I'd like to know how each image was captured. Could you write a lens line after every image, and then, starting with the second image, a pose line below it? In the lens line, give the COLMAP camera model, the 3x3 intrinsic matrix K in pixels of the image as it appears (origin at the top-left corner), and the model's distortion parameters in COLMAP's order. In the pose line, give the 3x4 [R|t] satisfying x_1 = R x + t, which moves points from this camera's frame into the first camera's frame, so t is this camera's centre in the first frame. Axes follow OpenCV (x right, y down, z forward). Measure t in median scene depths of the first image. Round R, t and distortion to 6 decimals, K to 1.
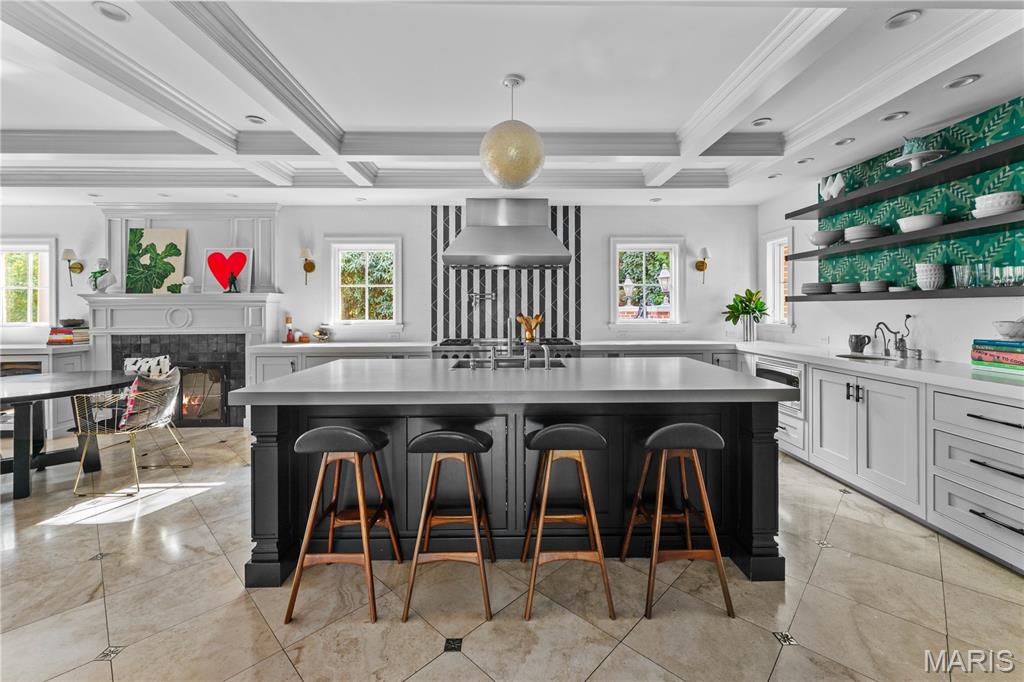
lens RADIAL K [[419.3, 0, 513.7], [0, 419.3, 307.8], [0, 0, 1]] dist [0.000019, -0.000221]
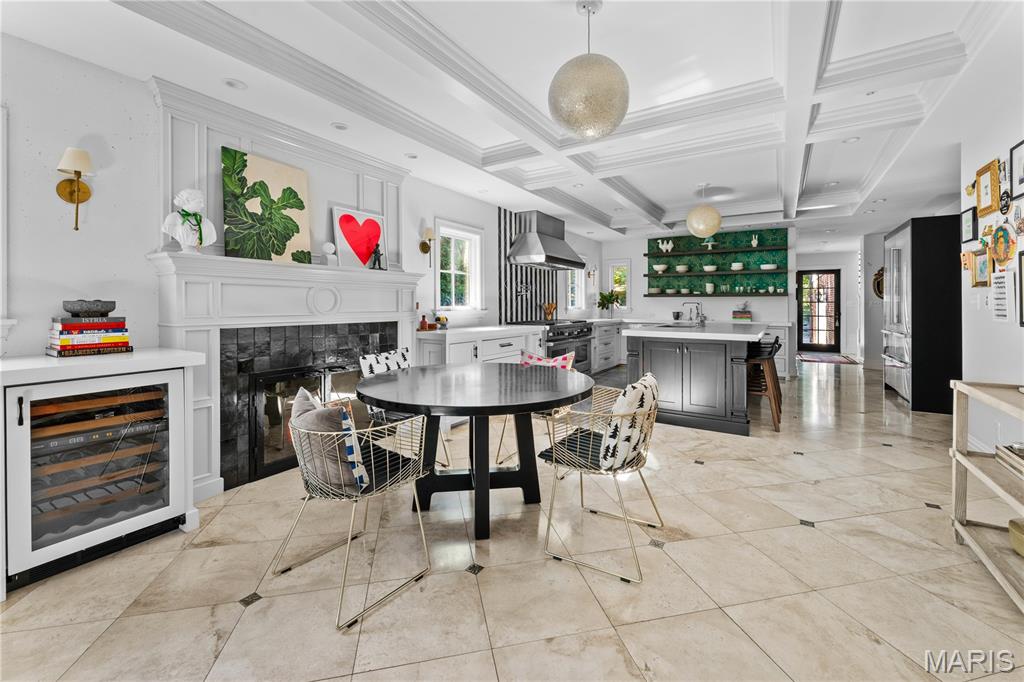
lens RADIAL K [[423.4, 0, 511.9], [0, 423.4, 307.2], [0, 0, 1]] dist [0.001953, 0.000116]
pose [[0.554076, 0.002475, 0.832462, -1.184881], [-0.009466, 0.999950, 0.003327, 0.028520], [-0.832412, -0.009724, 0.554072, 0.338427]]
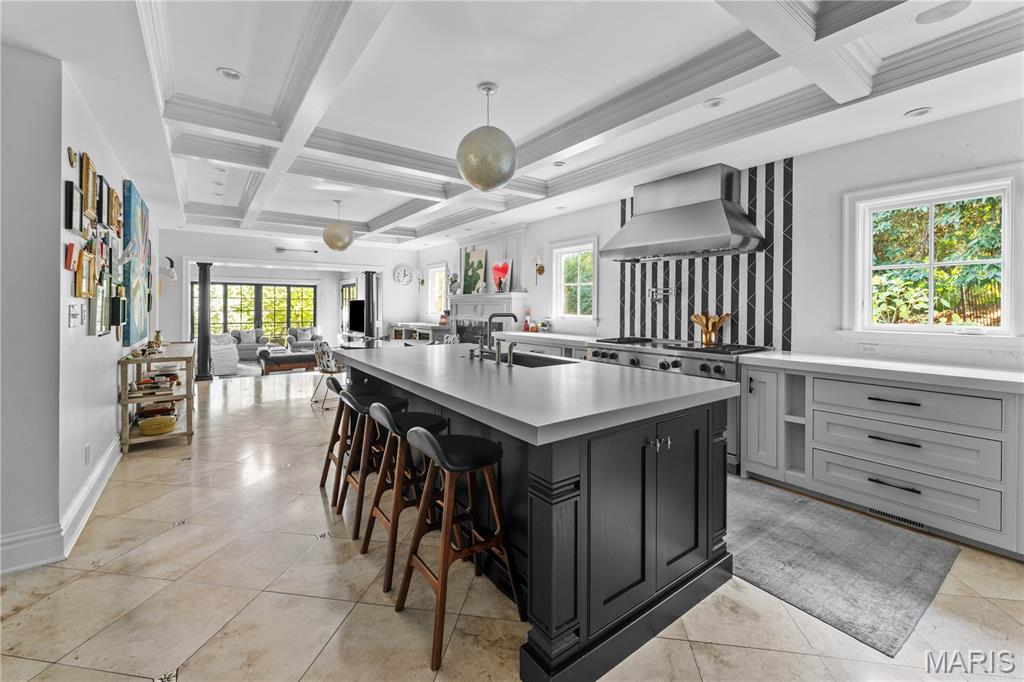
lens RADIAL K [[423.4, 0, 511.9], [0, 423.4, 307.2], [0, 0, 1]] dist [0.001953, 0.000116]
pose [[0.573443, 0.009325, -0.819192, 0.488653], [-0.003633, 0.999954, 0.008839, -0.000538], [0.819237, -0.002093, 0.573451, 0.230920]]
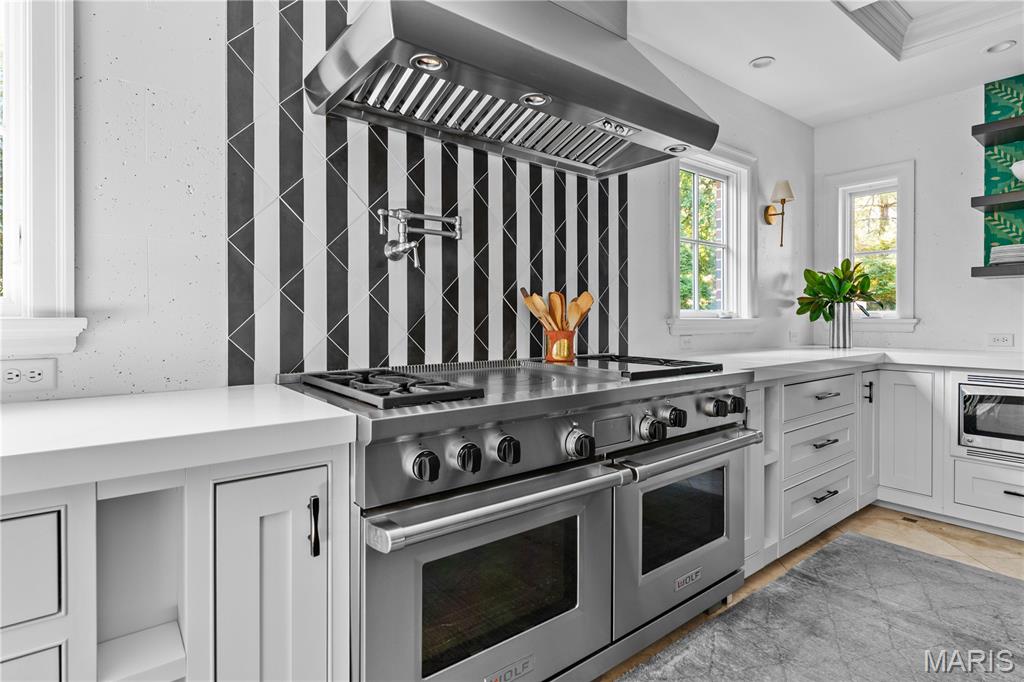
lens RADIAL K [[539.1, 0, 510.9], [0, 539.1, 320.7], [0, 0, 1]] dist [-0.000496, -0.000170]
pose [[0.792034, 0.002413, 0.610473, -0.266751], [-0.005179, 0.999983, 0.002766, 0.041244], [-0.610456, -0.005352, 0.792032, 0.676822]]
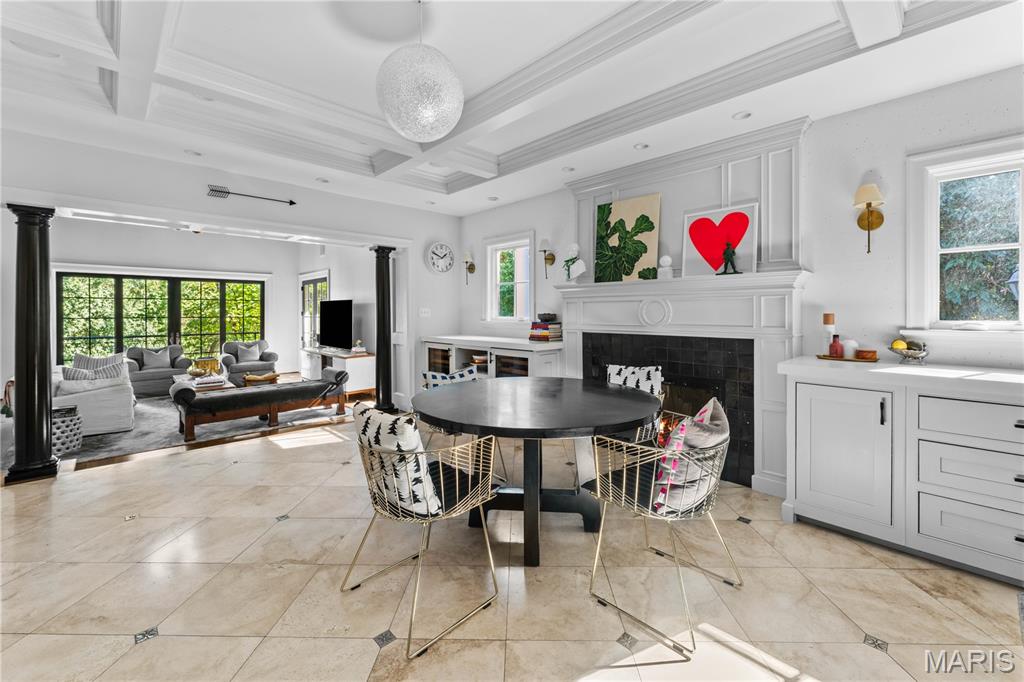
lens RADIAL K [[423.4, 0, 511.9], [0, 423.4, 307.2], [0, 0, 1]] dist [0.001953, 0.000116]
pose [[0.674264, -0.002722, -0.738485, -0.407975], [0.000111, 0.999994, -0.003585, 0.016612], [0.738490, 0.002335, 0.674260, 0.303643]]
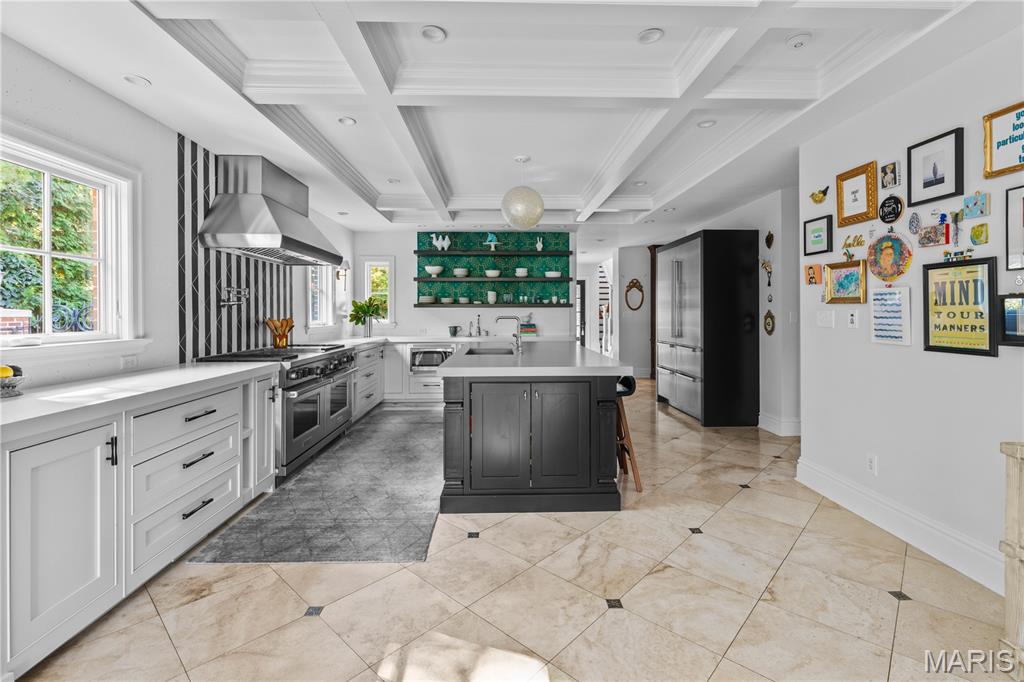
lens RADIAL K [[461.6, 0, 515.6], [0, 461.6, 309.1], [0, 0, 1]] dist [-0.001239, -0.000333]
pose [[-0.019653, 0.012746, 0.999726, -0.881108], [-0.001887, 0.999916, -0.012785, 0.010222], [-0.999805, -0.002138, -0.019627, 0.562307]]
